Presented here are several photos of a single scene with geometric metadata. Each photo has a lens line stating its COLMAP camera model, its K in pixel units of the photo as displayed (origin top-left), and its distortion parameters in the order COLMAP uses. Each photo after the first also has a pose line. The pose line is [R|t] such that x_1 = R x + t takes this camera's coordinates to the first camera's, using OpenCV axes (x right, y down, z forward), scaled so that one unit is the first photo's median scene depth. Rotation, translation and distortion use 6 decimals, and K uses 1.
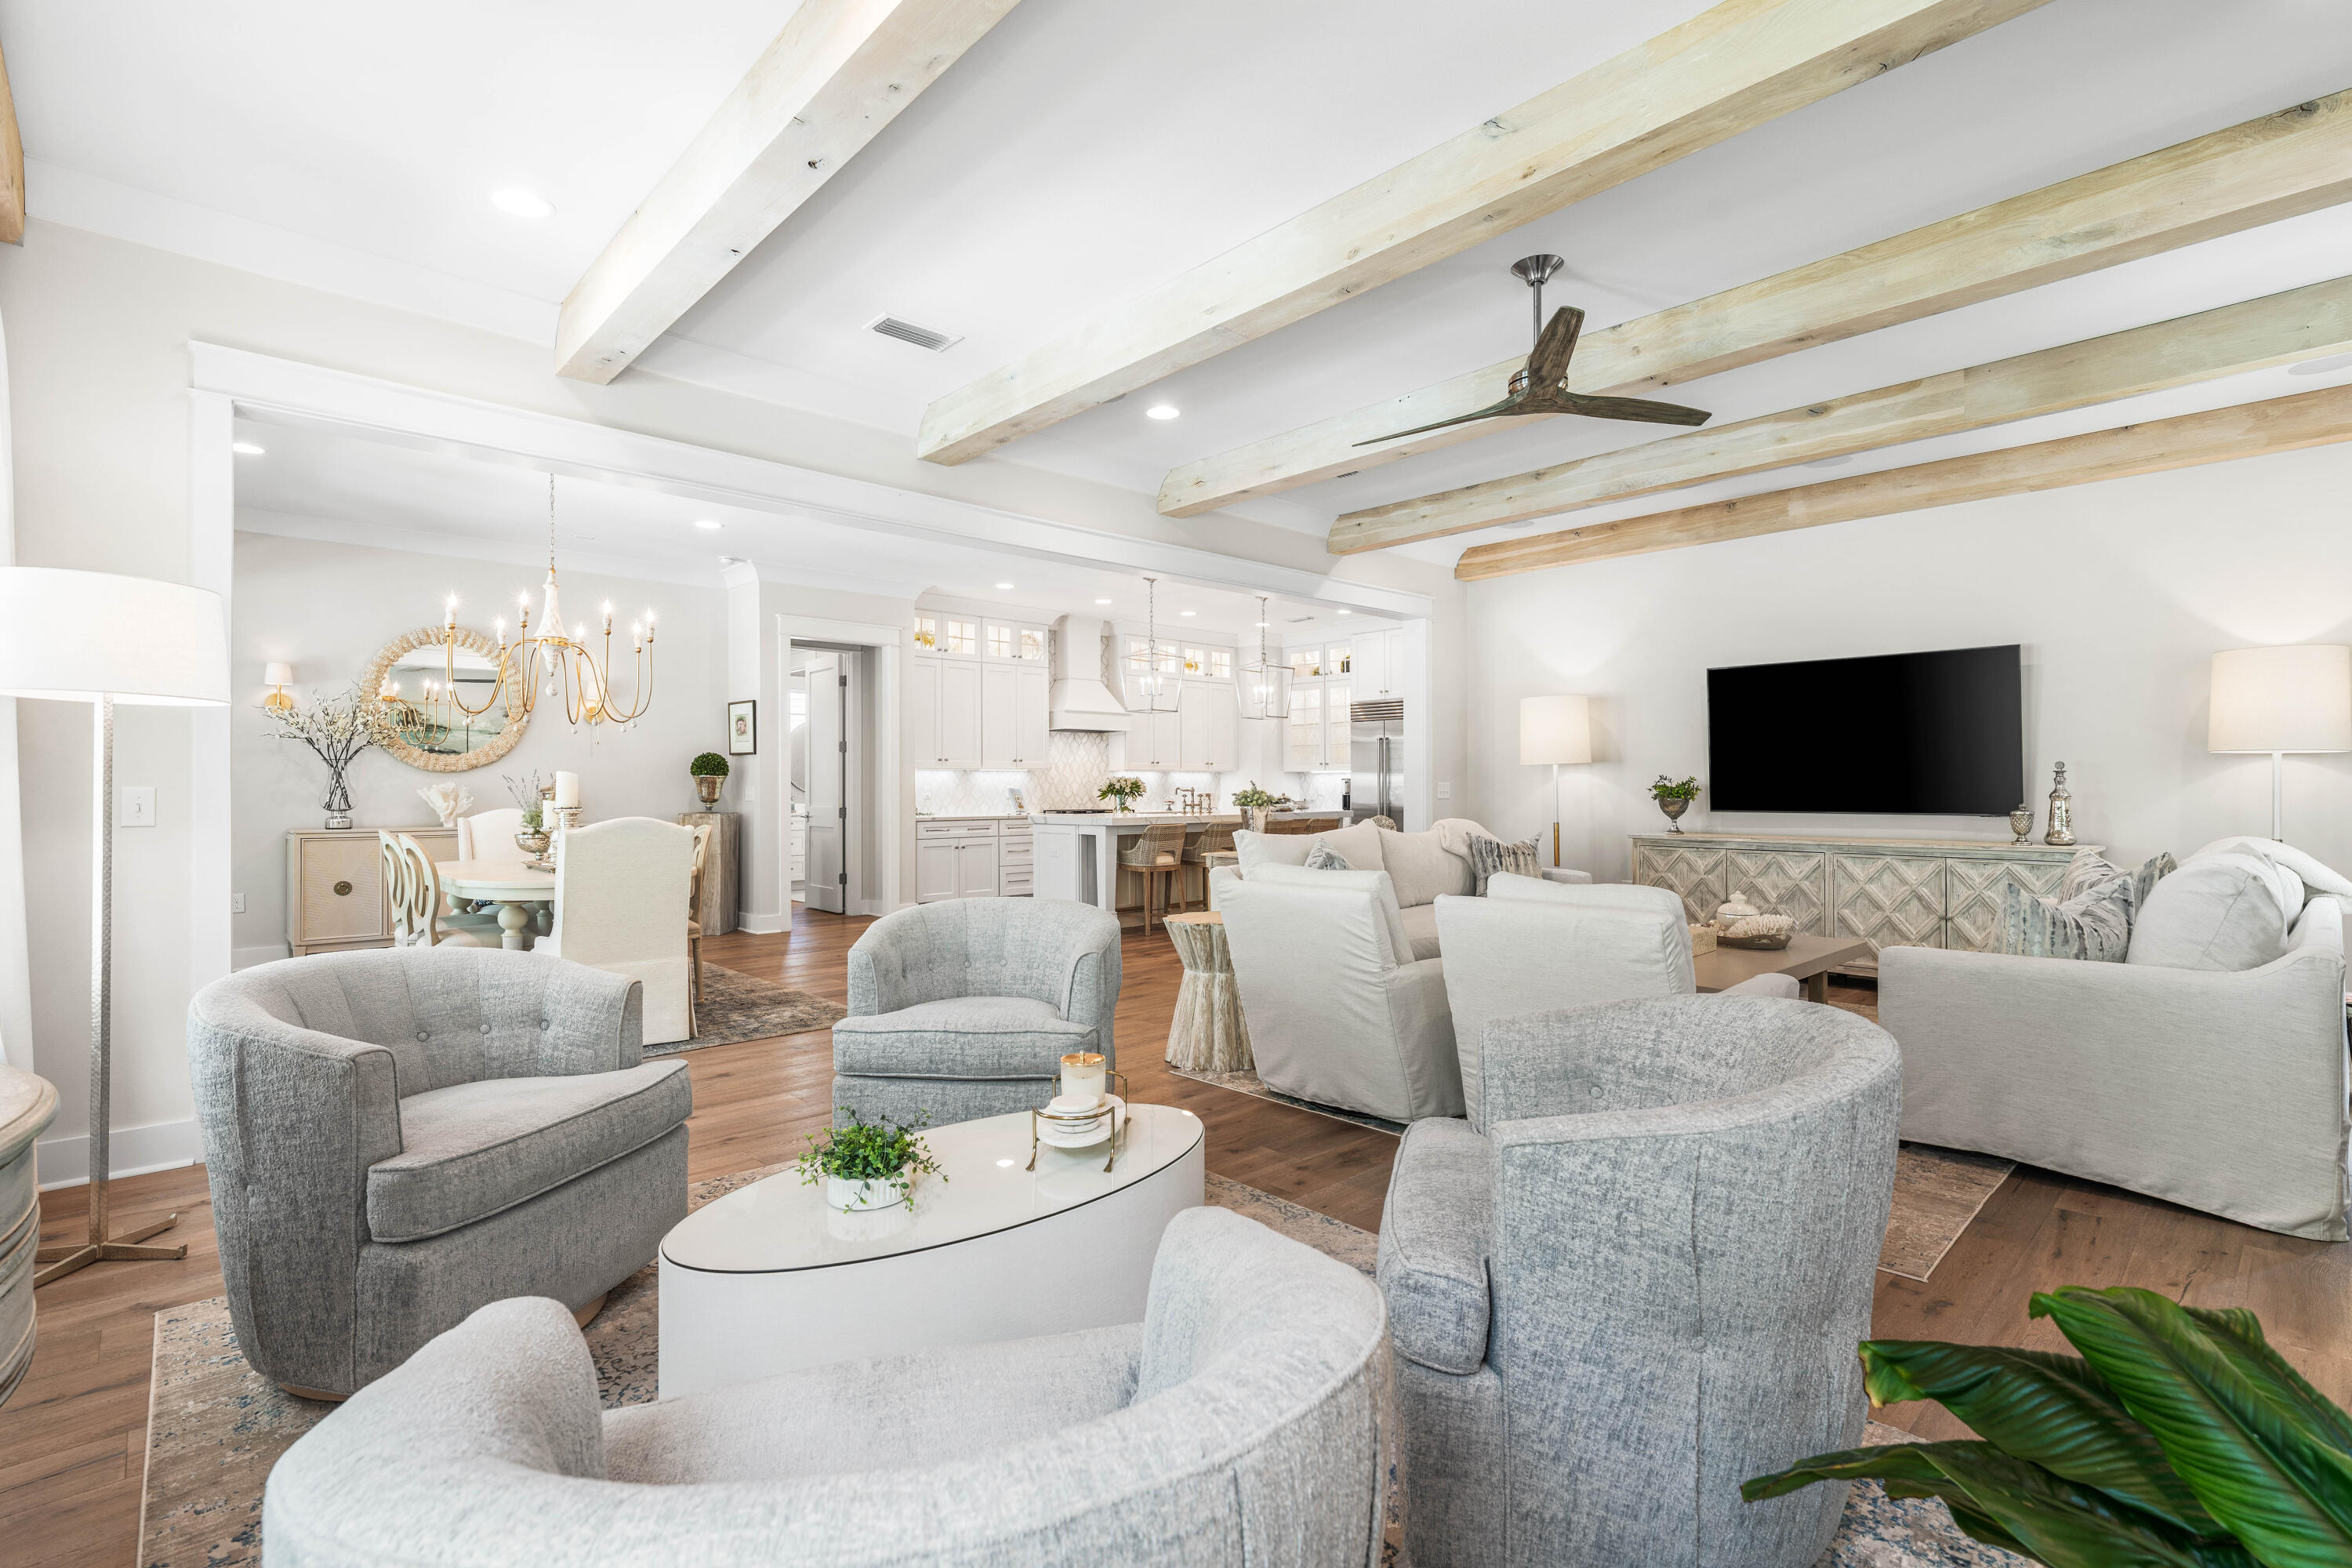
lens RADIAL K [[1079.3, 0, 1170.4], [0, 1079.3, 776.6], [0, 0, 1]] dist [-0.004652, 0.000038]
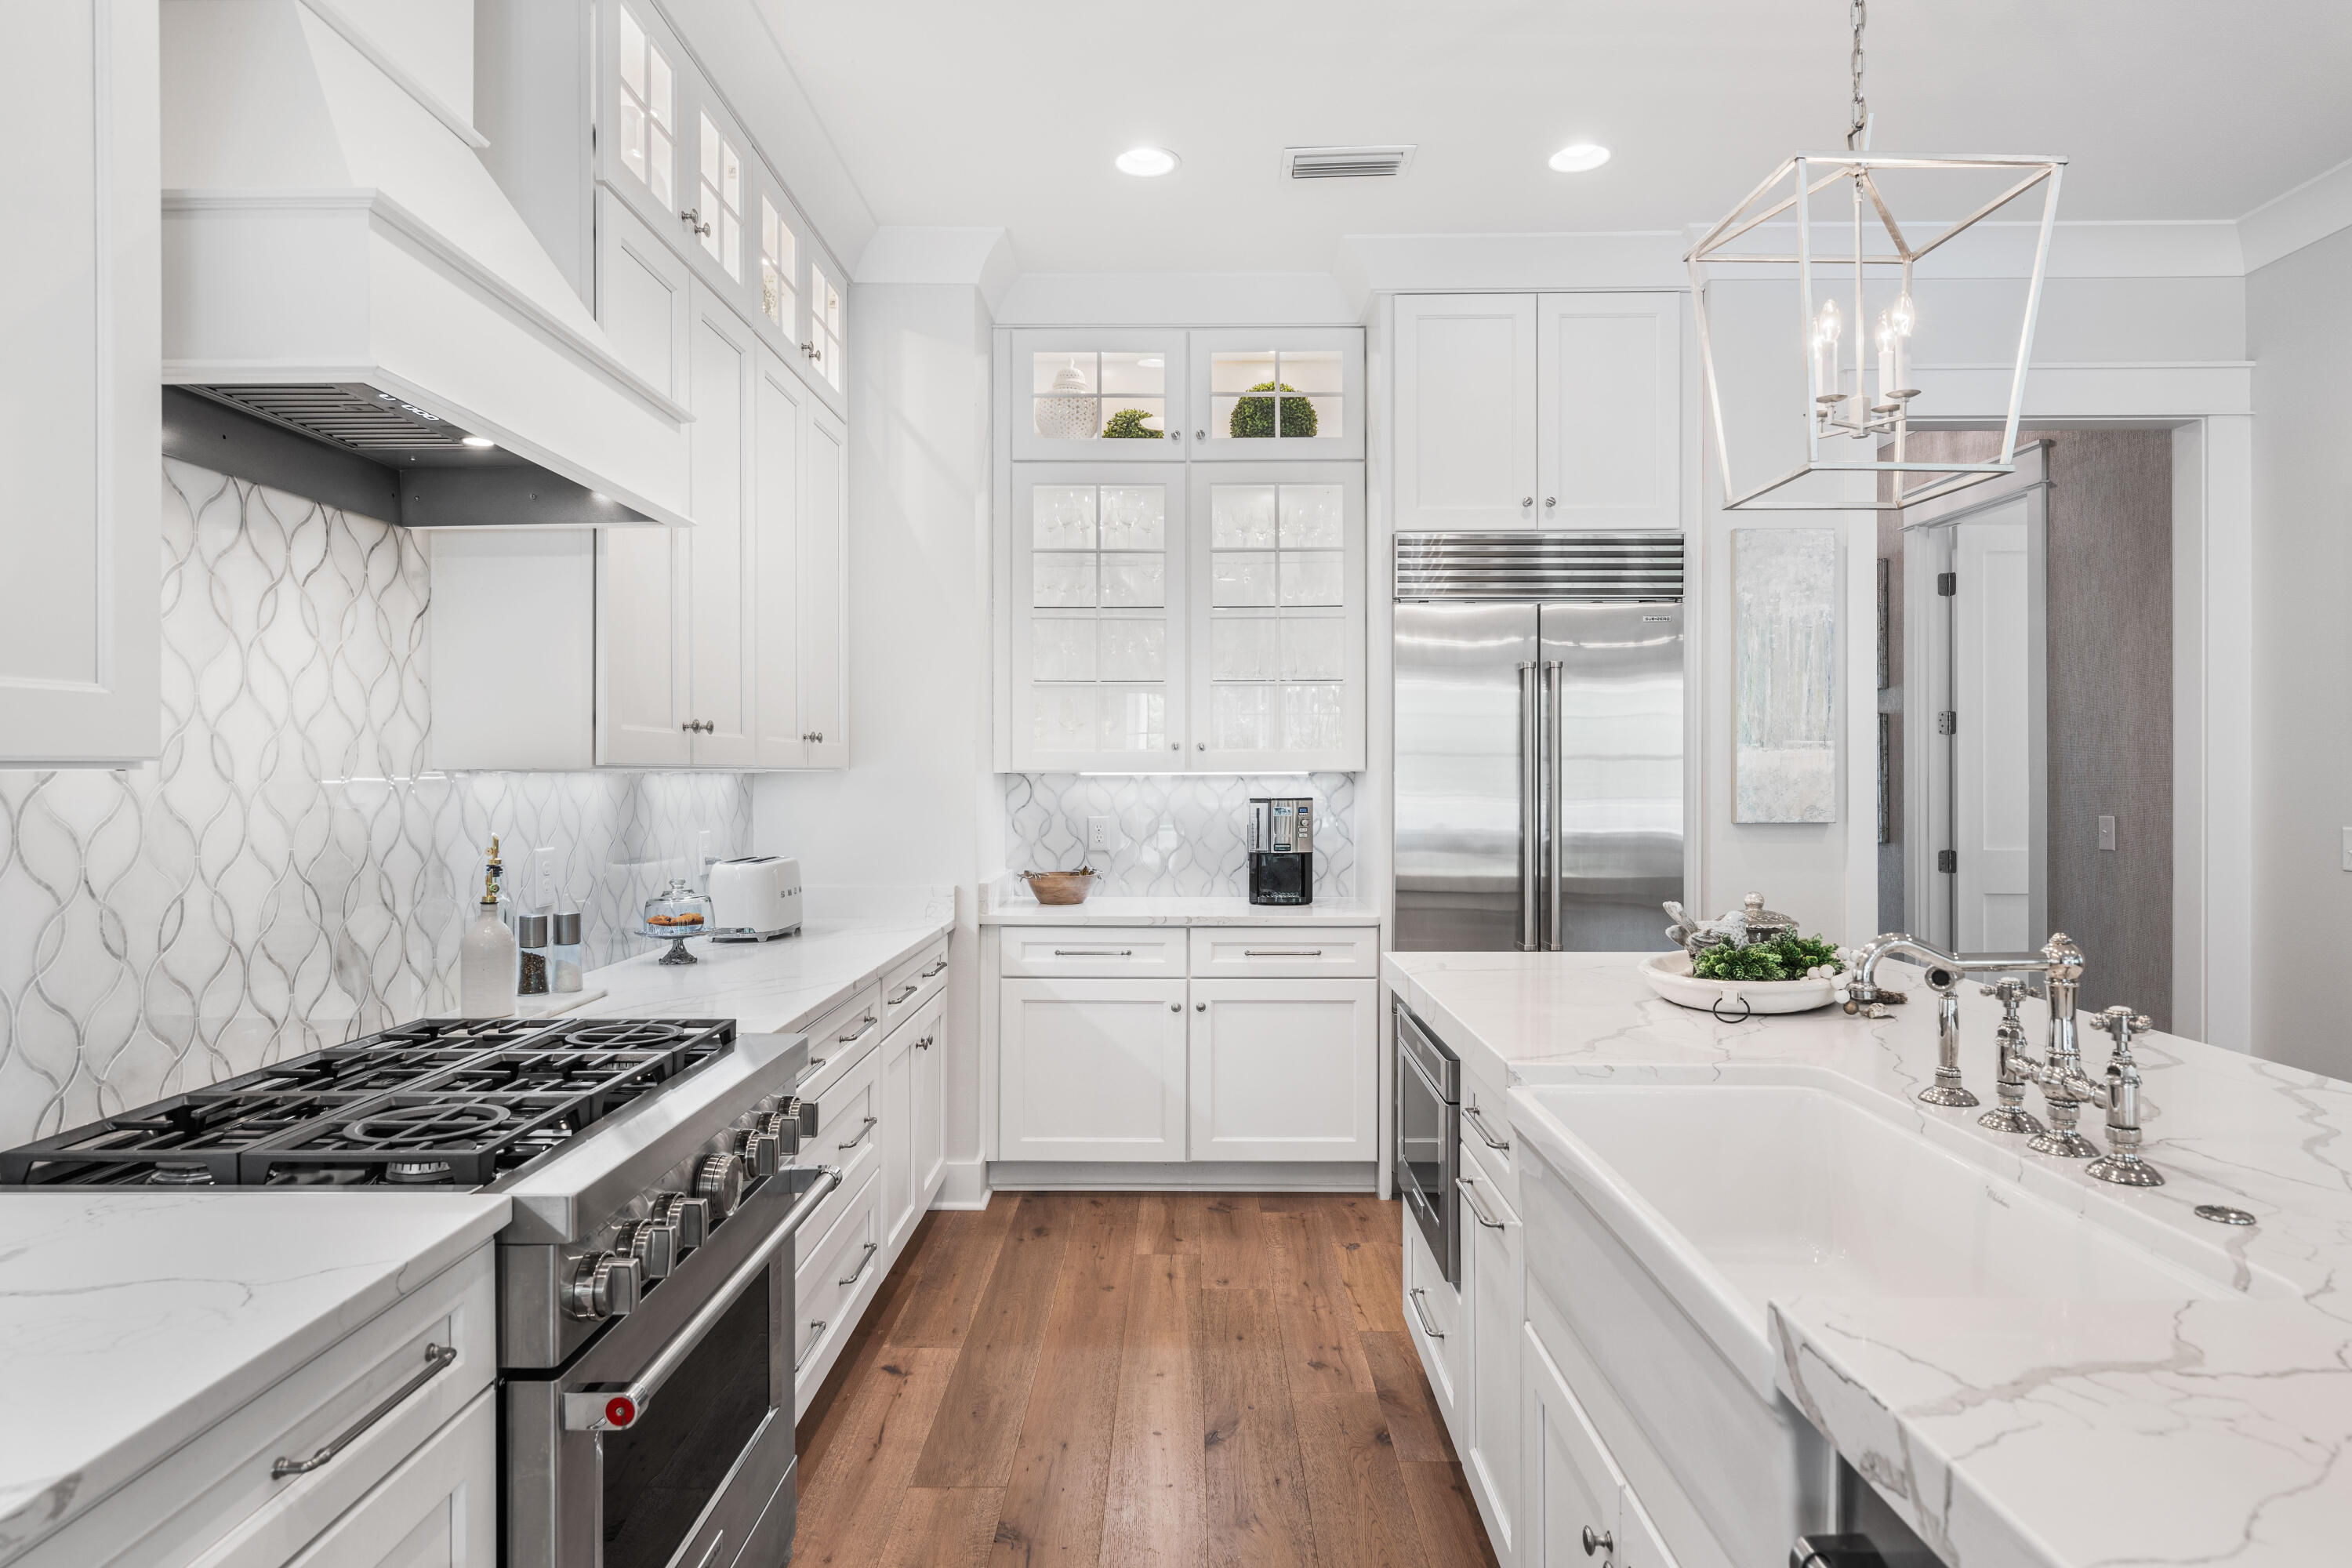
lens RADIAL K [[1374.2, 0, 1180.9], [0, 1374.2, 774.2], [0, 0, 1]] dist [0.003306, 0.001018]
pose [[0.686634, 0.001217, 0.727002, -0.180135], [-0.008413, 0.999945, 0.006271, -0.009851], [-0.726955, -0.010422, 0.686606, 1.092946]]
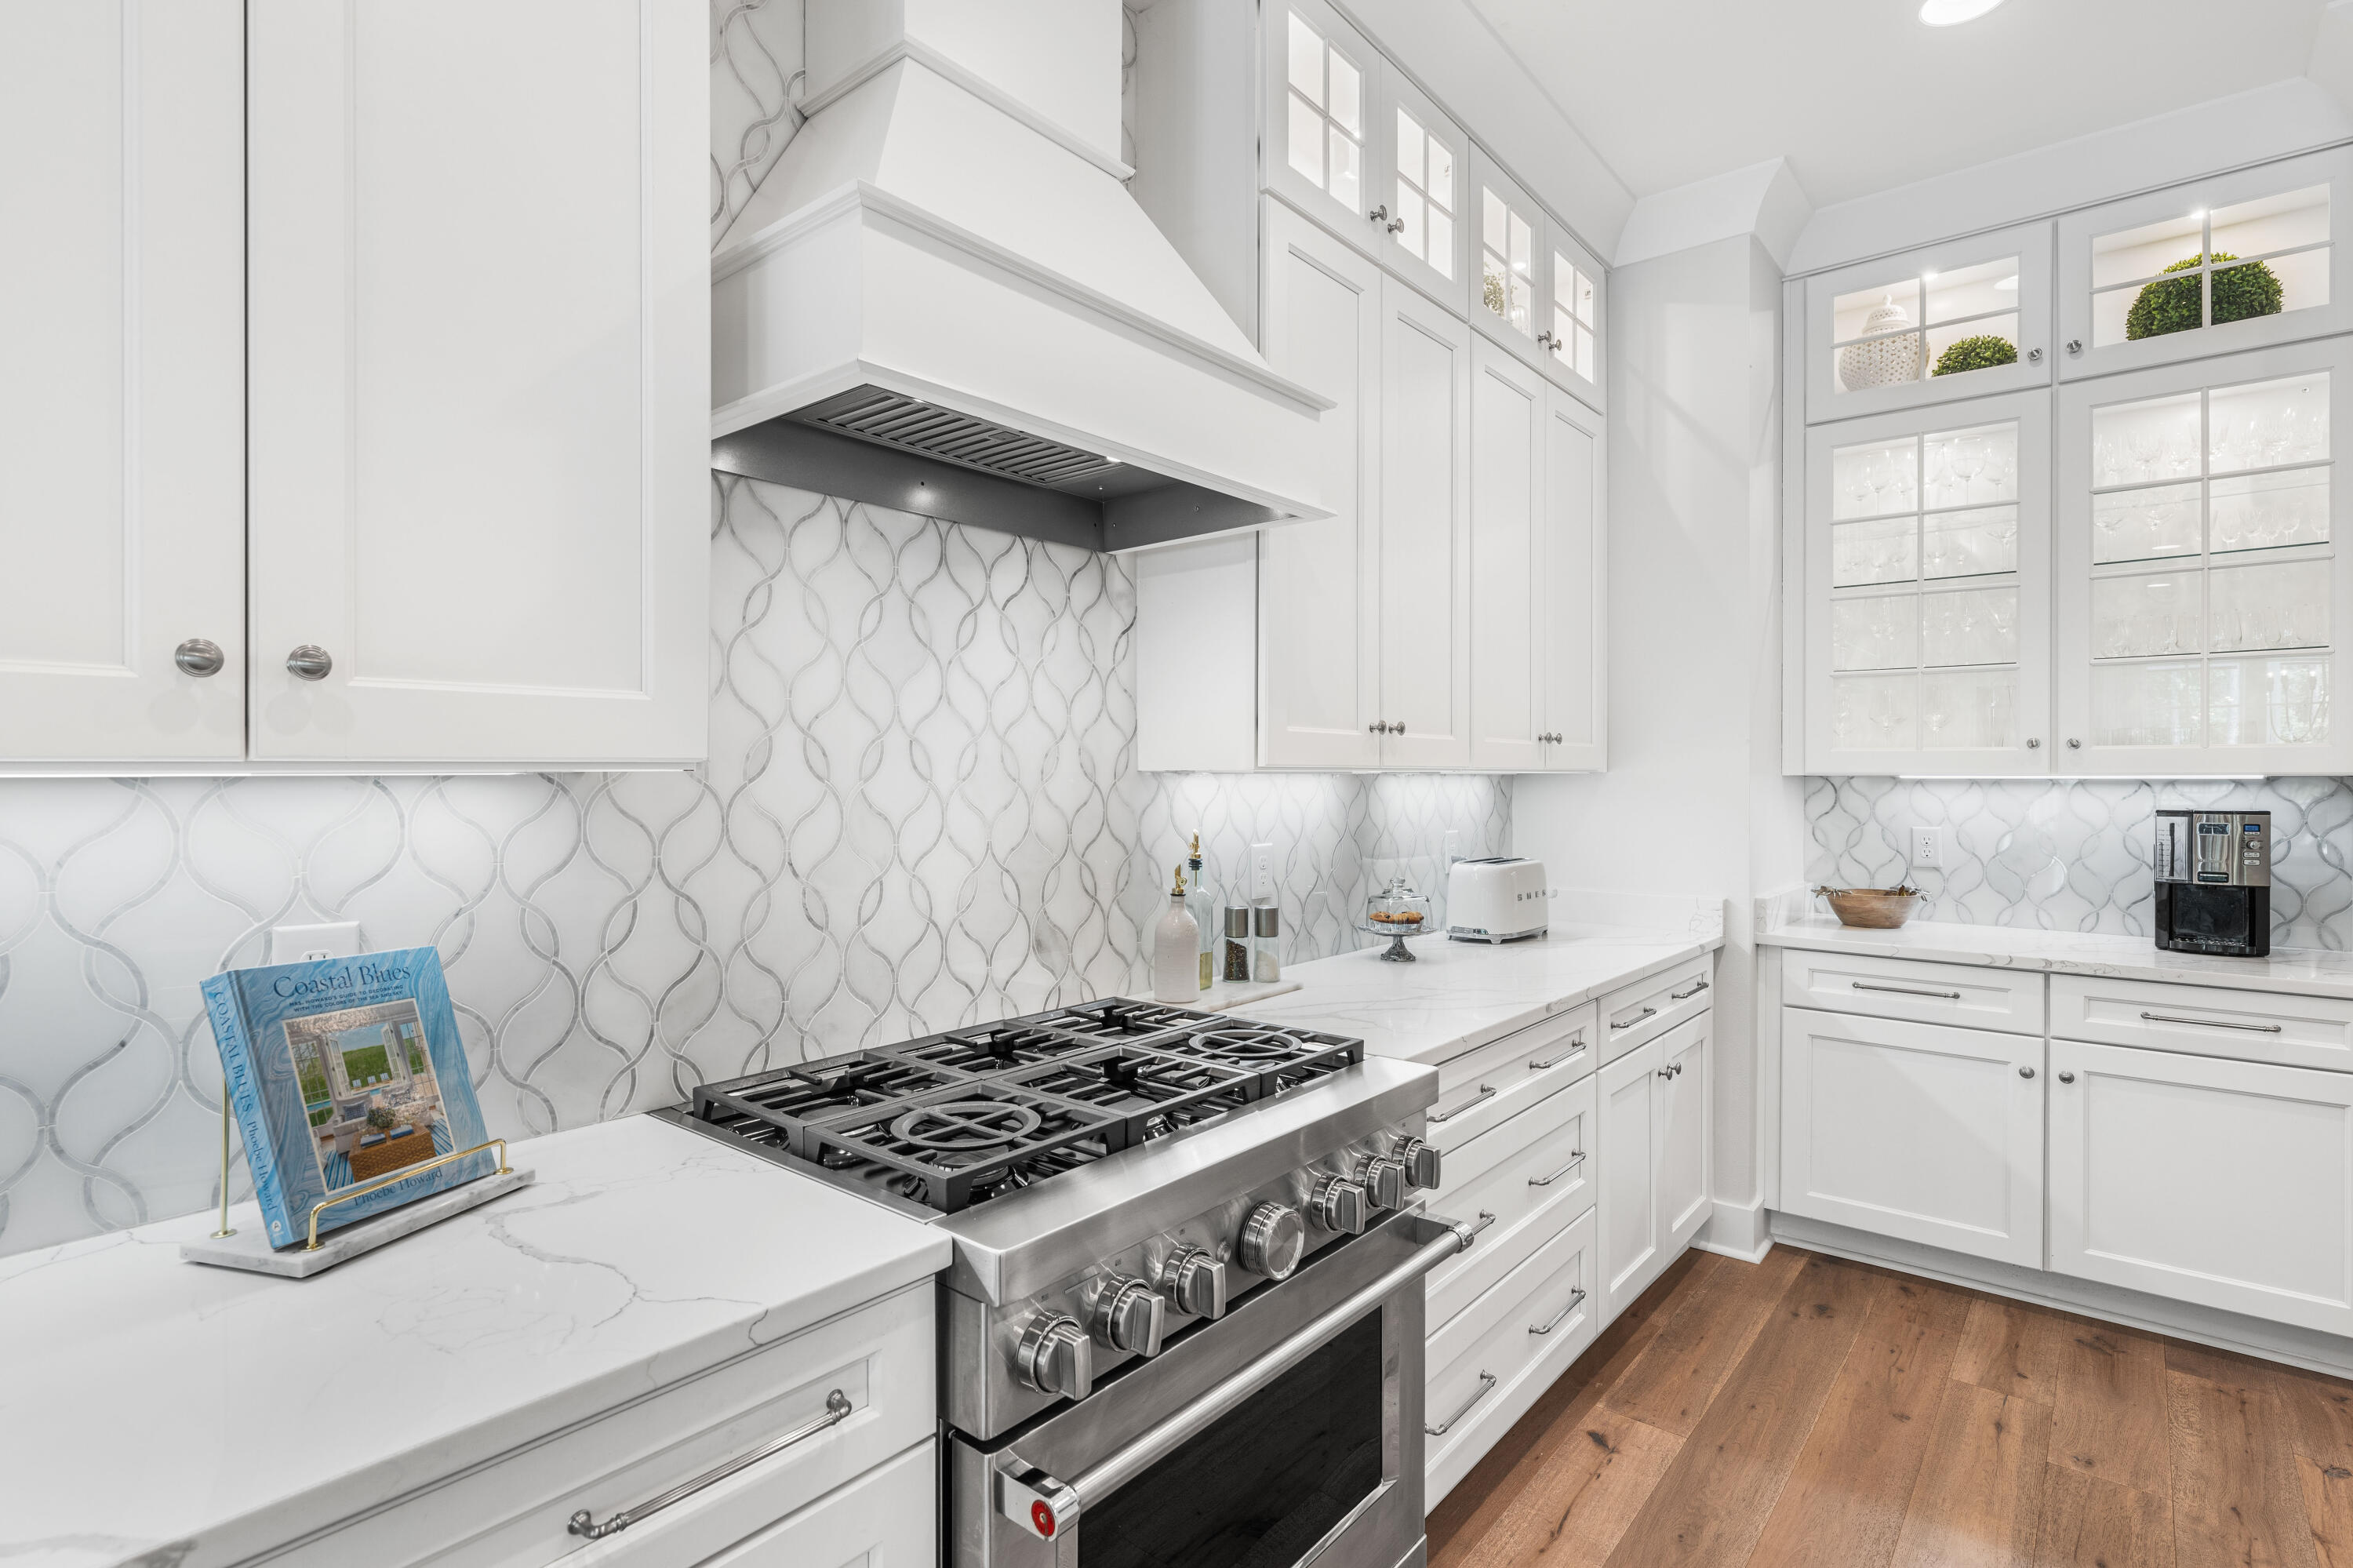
lens RADIAL K [[1157.7, 0, 1172.9], [0, 1157.7, 774.3], [0, 0, 1]] dist [0.003555, -0.000342]
pose [[0.991861, 0.004542, 0.127242, -0.105560], [-0.005856, 0.999933, 0.009962, -0.009611], [-0.127188, -0.010626, 0.991822, 1.136781]]
